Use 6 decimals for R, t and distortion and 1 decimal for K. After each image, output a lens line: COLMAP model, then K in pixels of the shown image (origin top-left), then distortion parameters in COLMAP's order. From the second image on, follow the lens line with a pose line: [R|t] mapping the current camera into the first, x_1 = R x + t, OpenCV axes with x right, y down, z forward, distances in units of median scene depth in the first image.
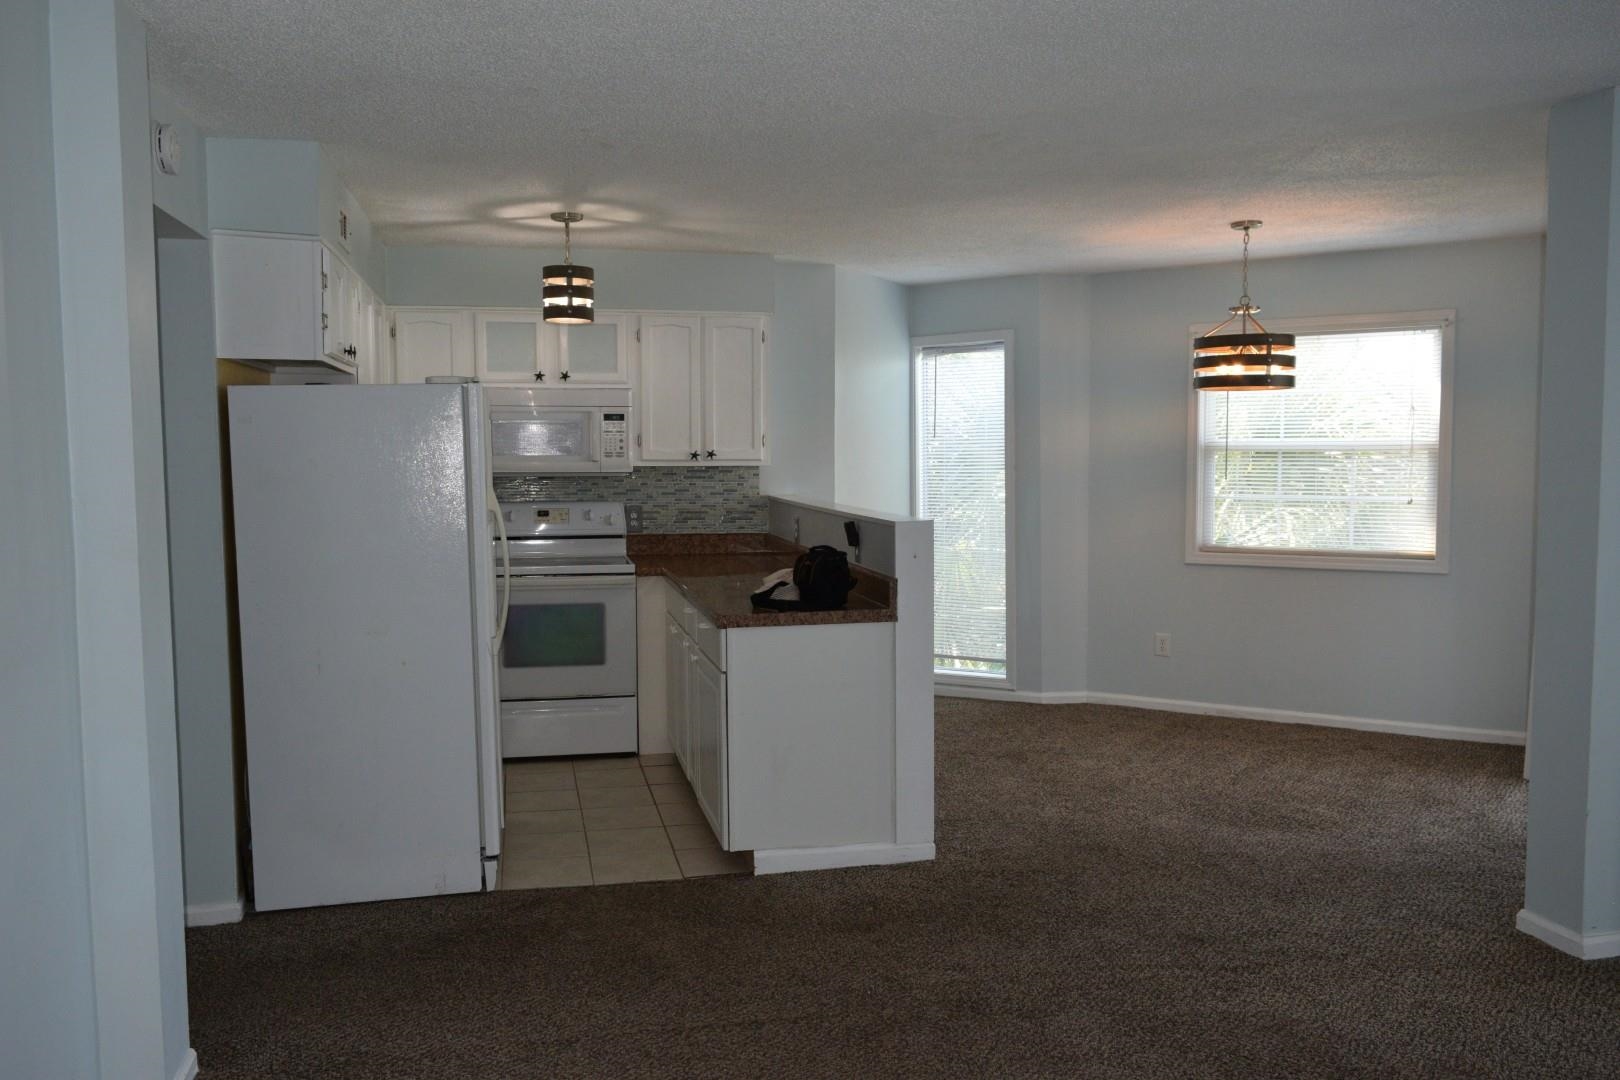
lens RADIAL K [[1252.9, 0, 805.4], [0, 1252.9, 540.7], [0, 0, 1]] dist [-0.024390, 0.013844]
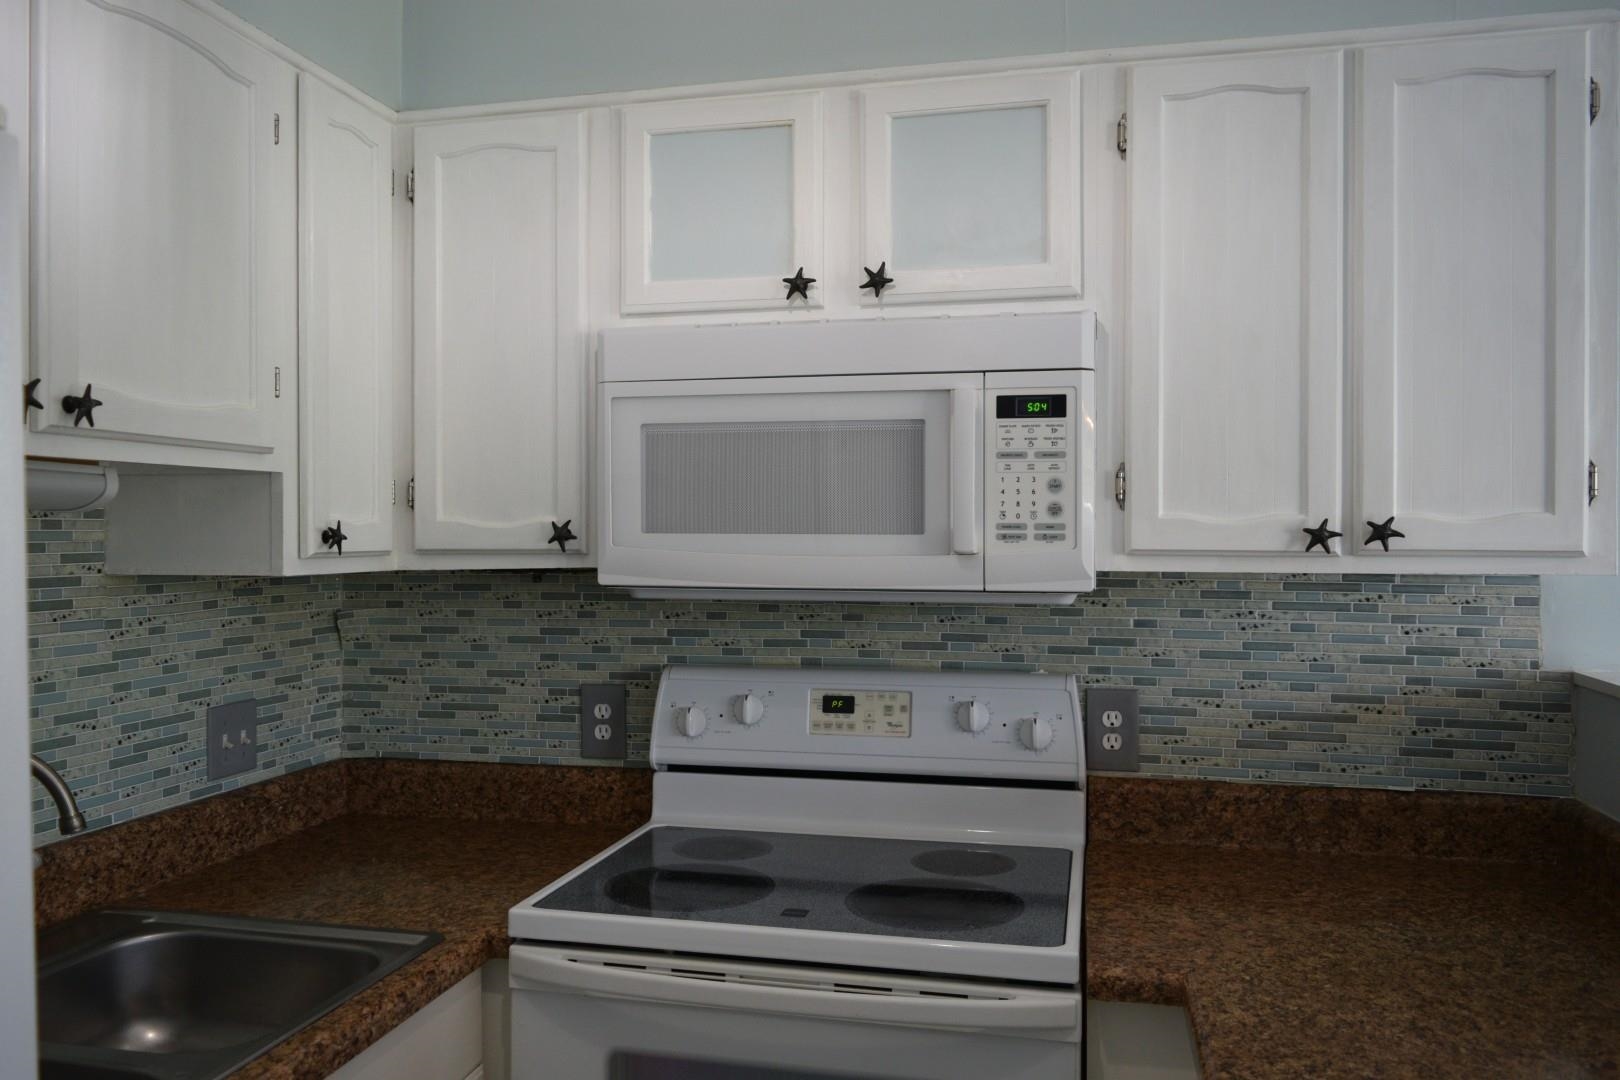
lens RADIAL K [[1256.5, 0, 805.9], [0, 1256.5, 542.2], [0, 0, 1]] dist [-0.021011, 0.015613]
pose [[0.903670, 0.004898, -0.428202, -0.081304], [-0.033773, 0.997635, -0.059862, -0.051851], [0.426896, 0.068557, 0.901698, 0.786129]]
